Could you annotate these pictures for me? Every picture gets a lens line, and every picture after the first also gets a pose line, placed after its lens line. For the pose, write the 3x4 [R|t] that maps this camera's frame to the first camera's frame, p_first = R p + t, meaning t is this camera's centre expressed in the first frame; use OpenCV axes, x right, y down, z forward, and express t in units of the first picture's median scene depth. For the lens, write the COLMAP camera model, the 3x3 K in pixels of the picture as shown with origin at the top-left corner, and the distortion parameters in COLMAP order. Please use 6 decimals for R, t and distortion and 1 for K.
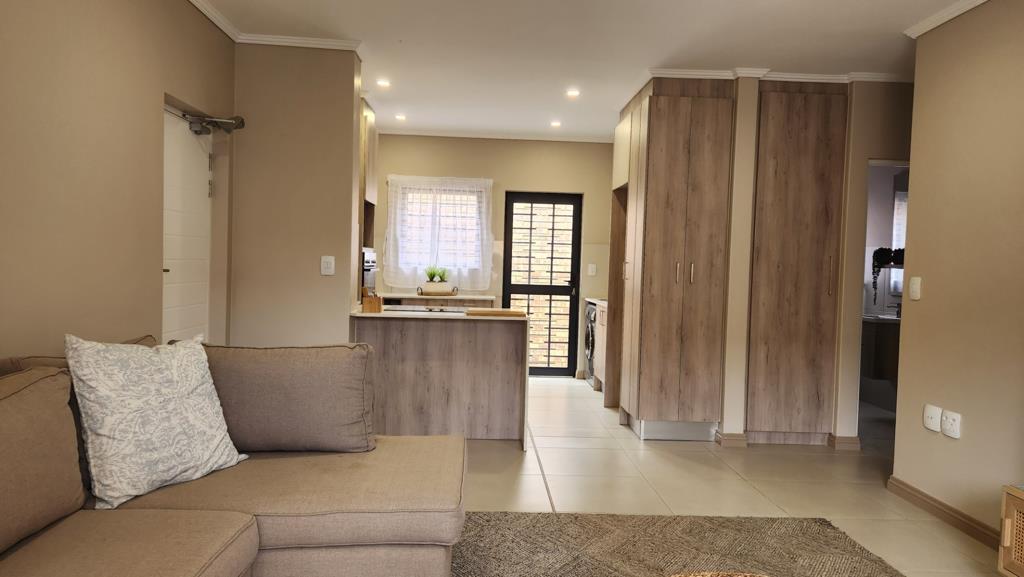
lens RADIAL K [[685.9, 0, 513.2], [0, 685.9, 288.0], [0, 0, 1]] dist [0.058967, -0.038397]
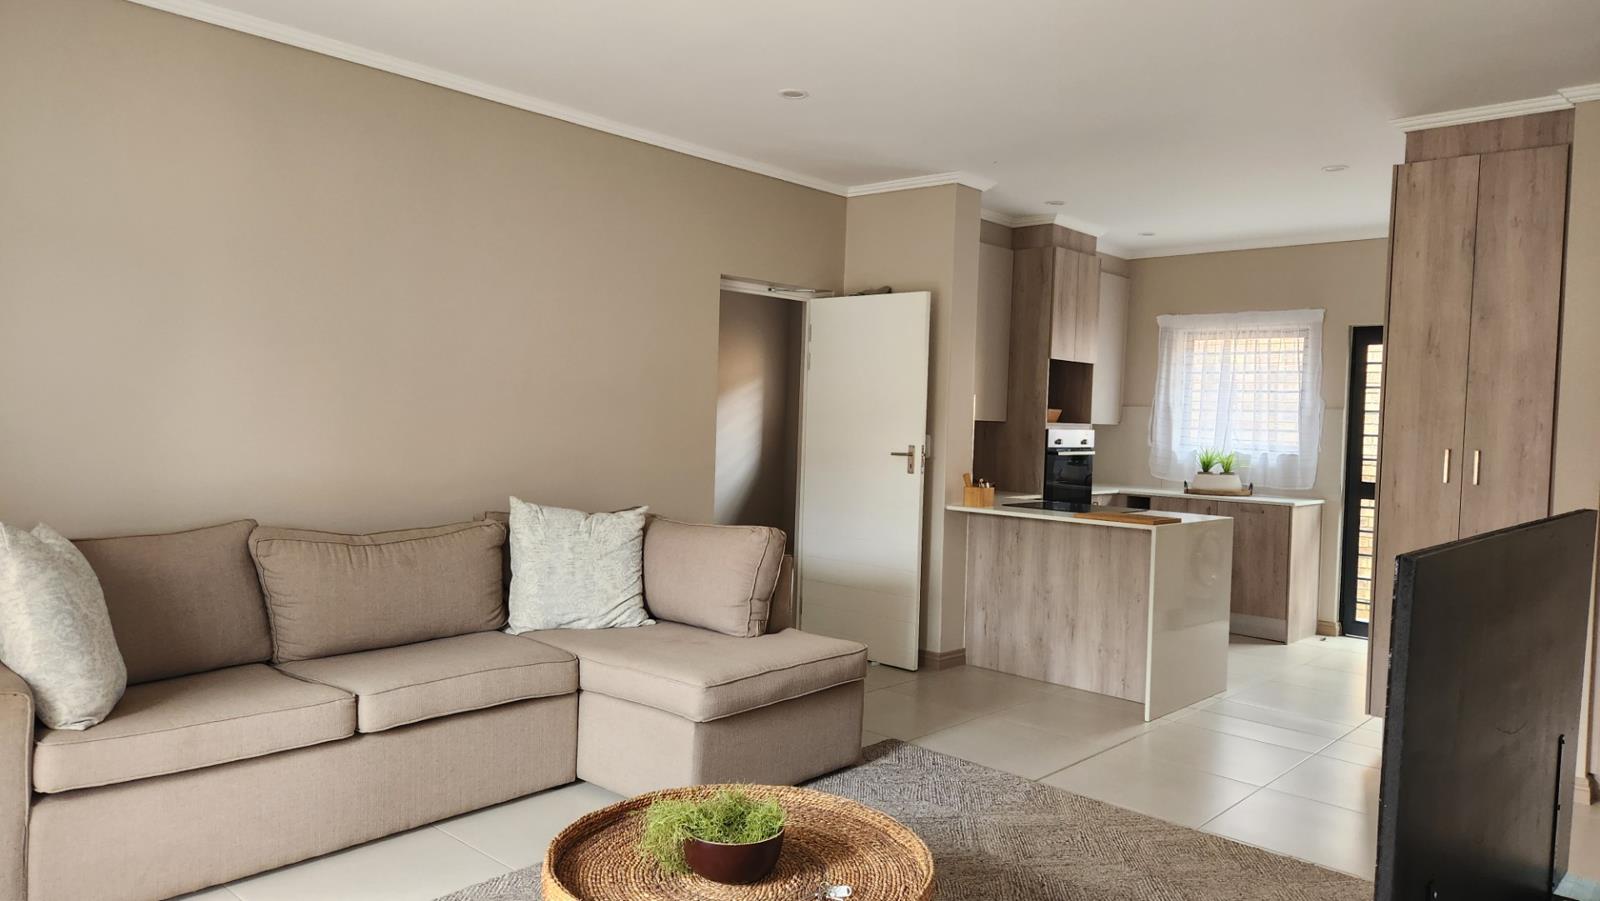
lens RADIAL K [[1071.7, 0, 799.9], [0, 1071.7, 450.6], [0, 0, 1]] dist [0.058967, -0.038397]
pose [[0.705106, 0.016027, -0.708920, 0.500464], [-0.036328, 0.999248, -0.013541, -0.003838], [0.708170, 0.035302, 0.705158, -0.008238]]
